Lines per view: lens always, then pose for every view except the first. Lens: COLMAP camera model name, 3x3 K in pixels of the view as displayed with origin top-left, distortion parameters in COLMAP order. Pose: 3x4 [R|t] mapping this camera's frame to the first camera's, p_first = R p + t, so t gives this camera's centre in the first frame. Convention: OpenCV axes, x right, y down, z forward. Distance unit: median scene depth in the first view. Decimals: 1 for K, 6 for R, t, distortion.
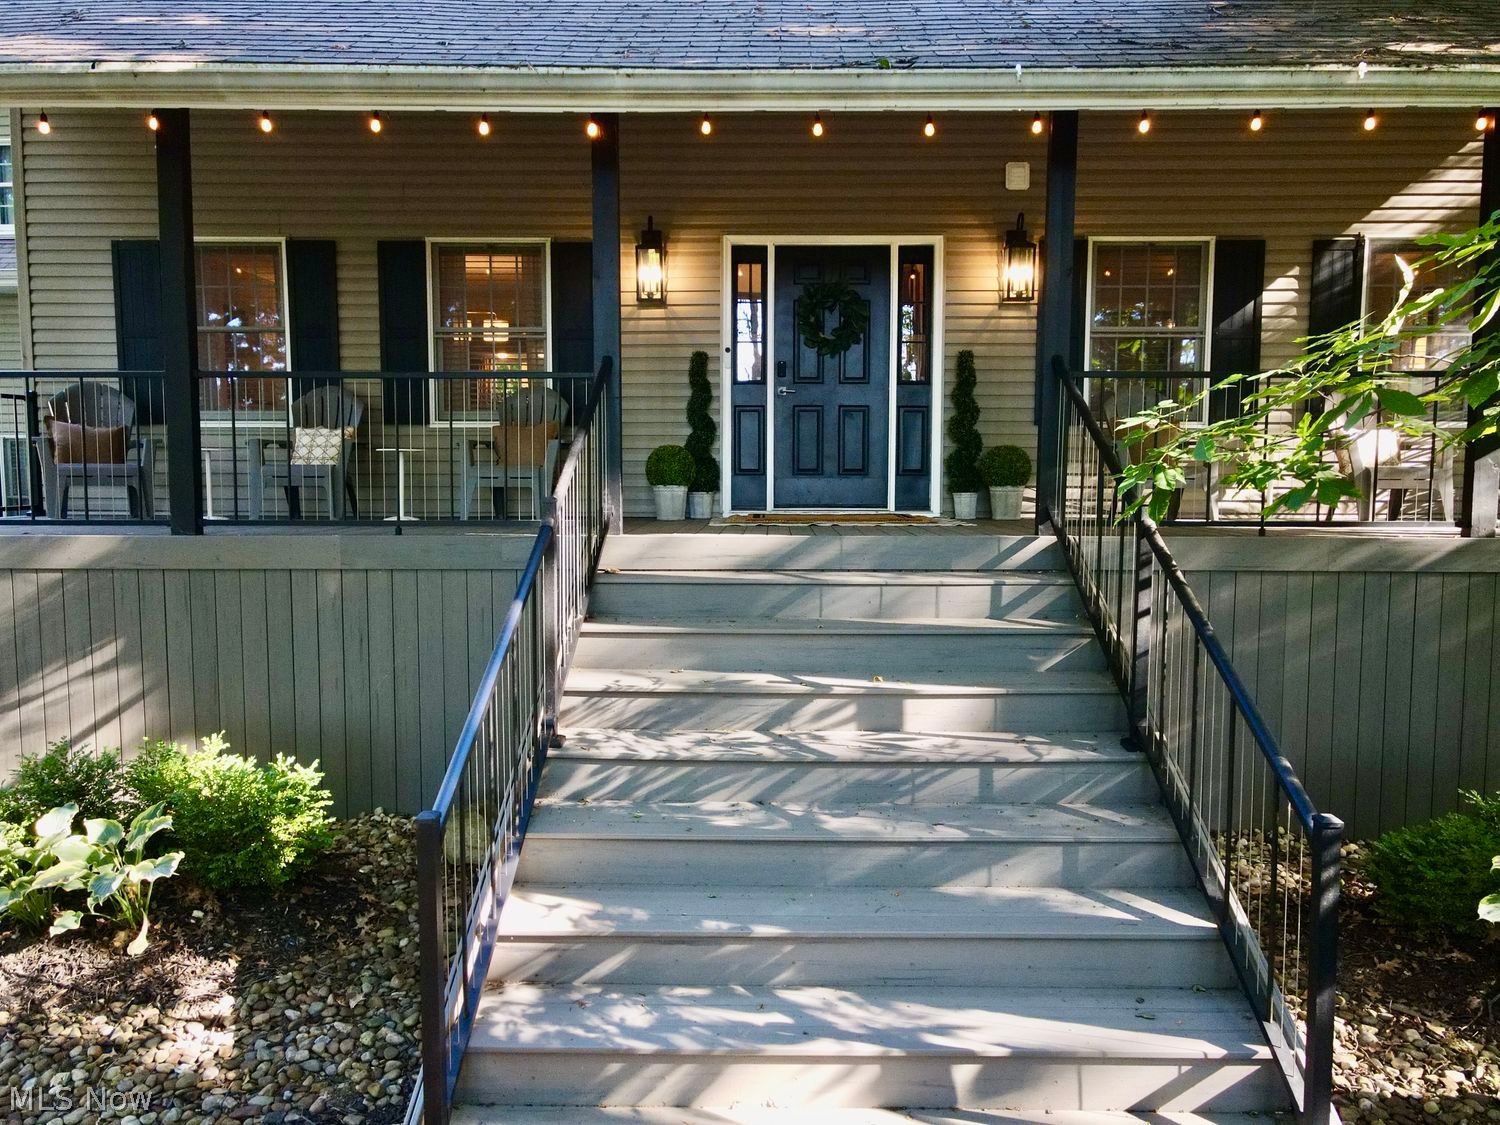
lens RADIAL K [[1098.9, 0, 761.0], [0, 1098.9, 555.8], [0, 0, 1]] dist [-0.009991, 0.063646]
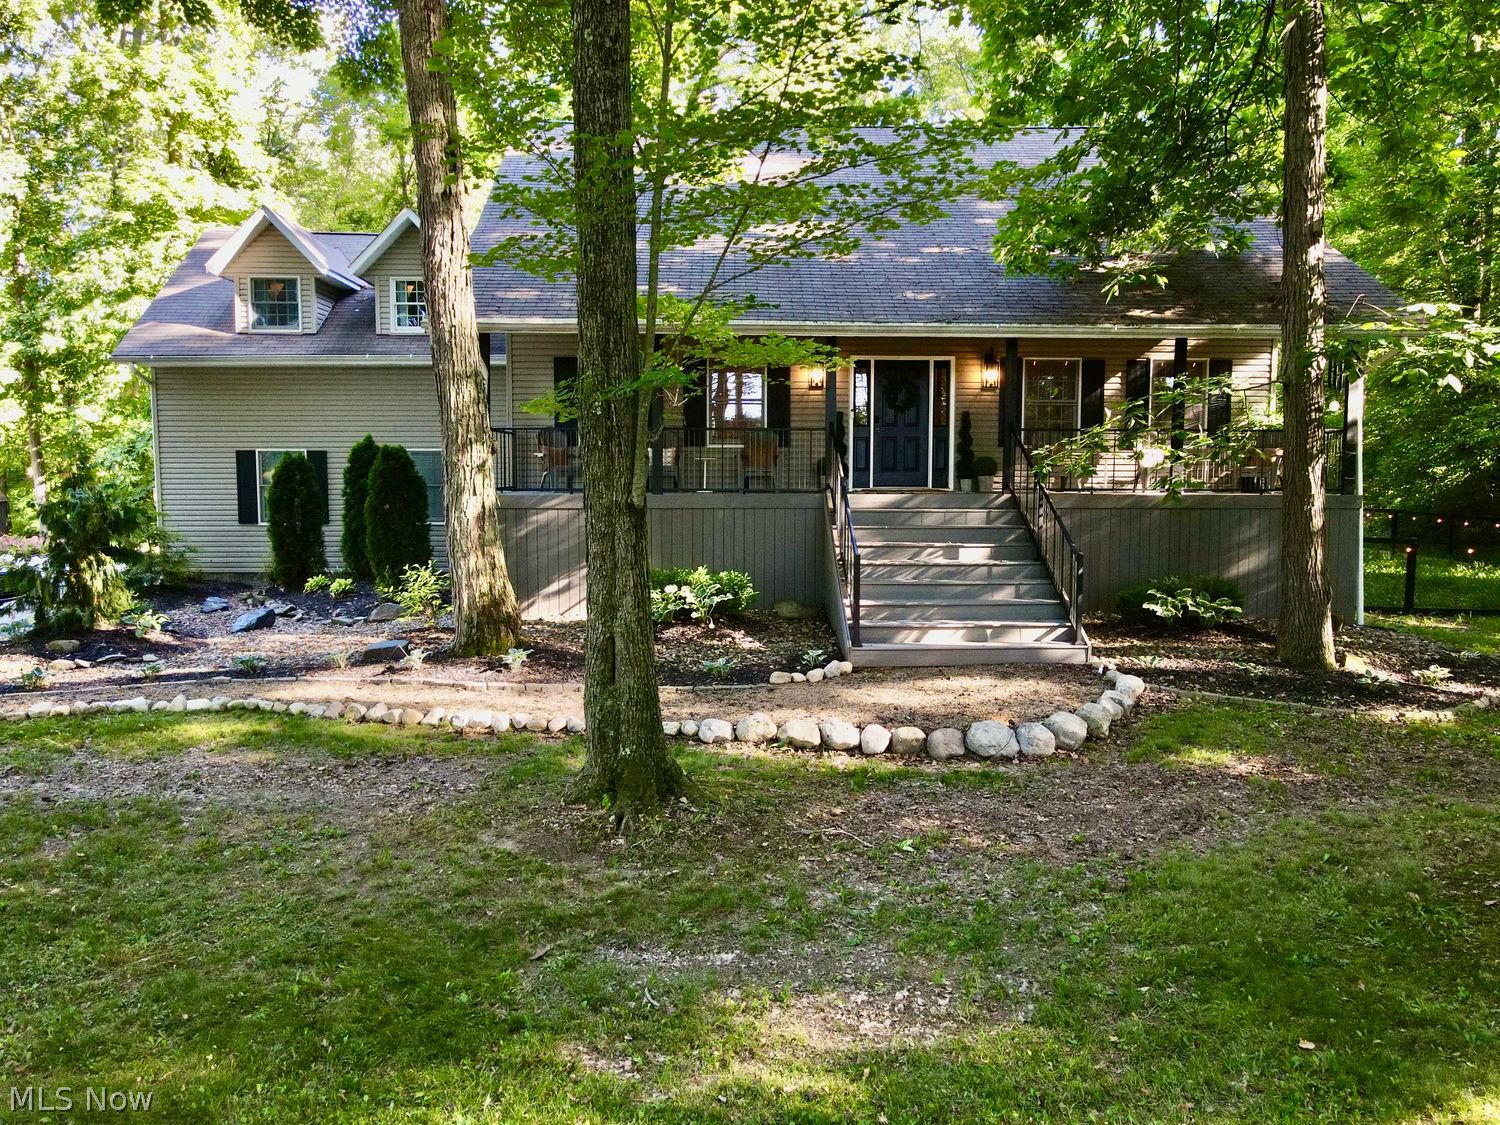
lens RADIAL K [[1098.9, 0, 761.0], [0, 1098.9, 555.8], [0, 0, 1]] dist [-0.009991, 0.063646]
pose [[0.998737, -0.004491, 0.050049, -0.359051], [0.004497, 0.999990, -0.000014, 0.100753], [-0.050048, 0.000239, 0.998747, -1.242310]]
